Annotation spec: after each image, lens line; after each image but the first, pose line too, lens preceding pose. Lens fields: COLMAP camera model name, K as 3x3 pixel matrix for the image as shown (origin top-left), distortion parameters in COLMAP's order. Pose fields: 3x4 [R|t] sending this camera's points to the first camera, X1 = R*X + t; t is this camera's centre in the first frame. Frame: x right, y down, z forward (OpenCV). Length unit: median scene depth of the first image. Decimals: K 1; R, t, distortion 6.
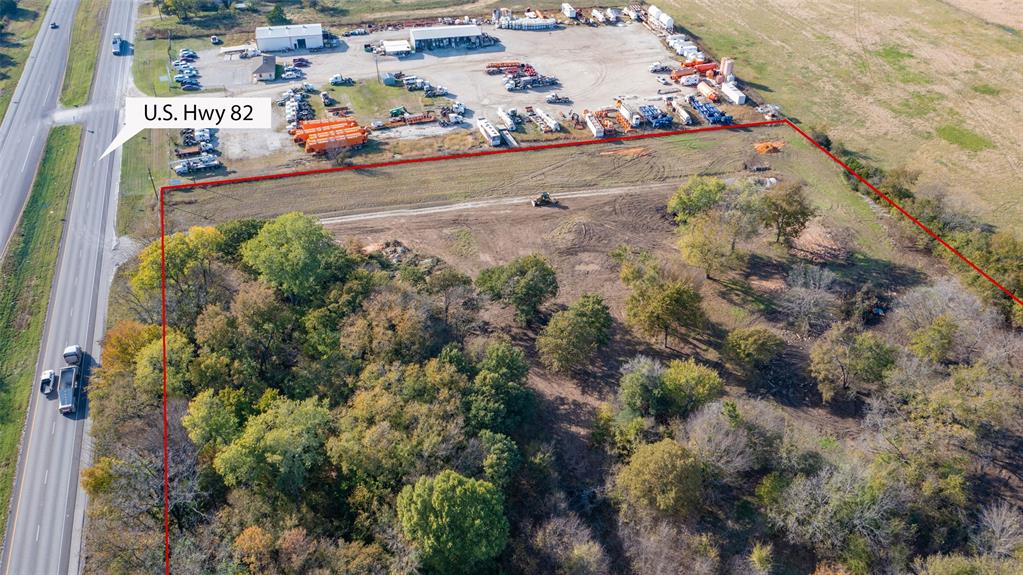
lens RADIAL K [[806.9, 0, 511.0], [0, 806.9, 284.0], [0, 0, 1]] dist [-0.024744, 0.006321]
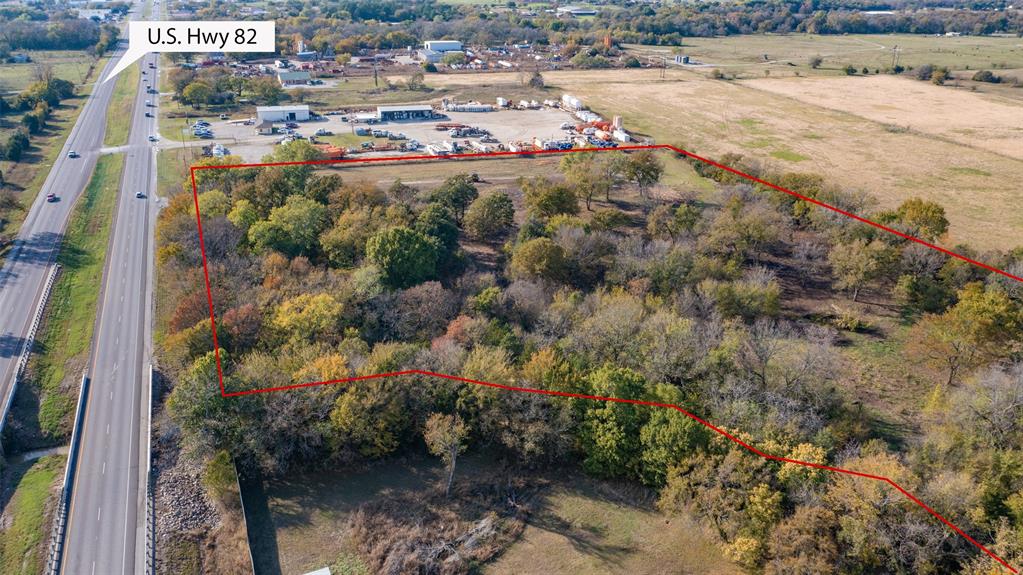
lens RADIAL K [[806.9, 0, 511.0], [0, 806.9, 284.0], [0, 0, 1]] dist [-0.024744, 0.006321]
pose [[0.998859, -0.015120, 0.045291, 0.029828], [0.025238, 0.972393, -0.231981, 0.301324], [-0.040534, 0.232859, 0.971665, -0.226851]]
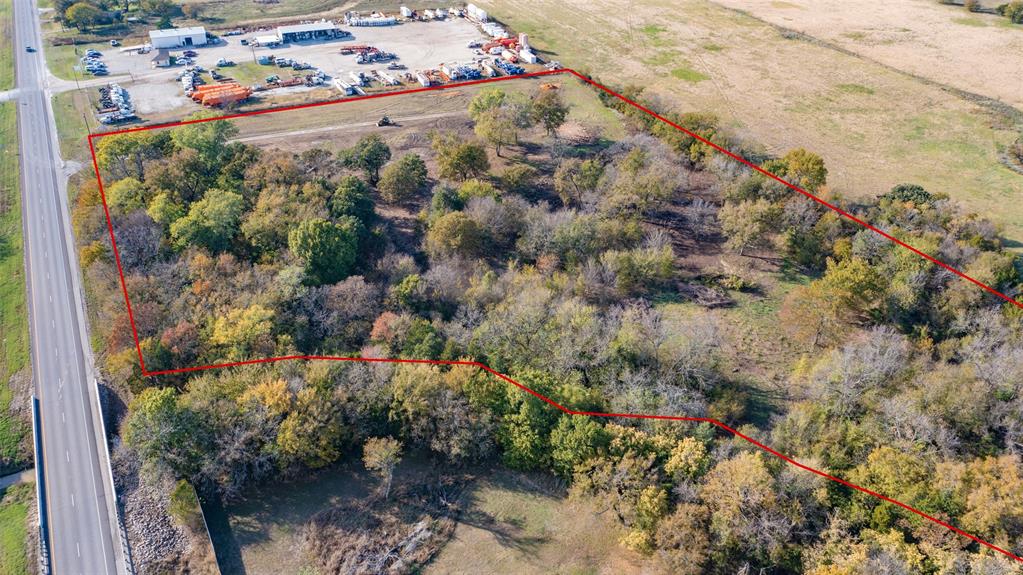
lens RADIAL K [[806.9, 0, 511.0], [0, 806.9, 284.0], [0, 0, 1]] dist [-0.024744, 0.006321]
pose [[0.986970, -0.083530, 0.137526, 0.031963], [0.091731, 0.994297, -0.054398, 0.207724], [-0.132198, 0.066305, 0.989003, -0.294718]]
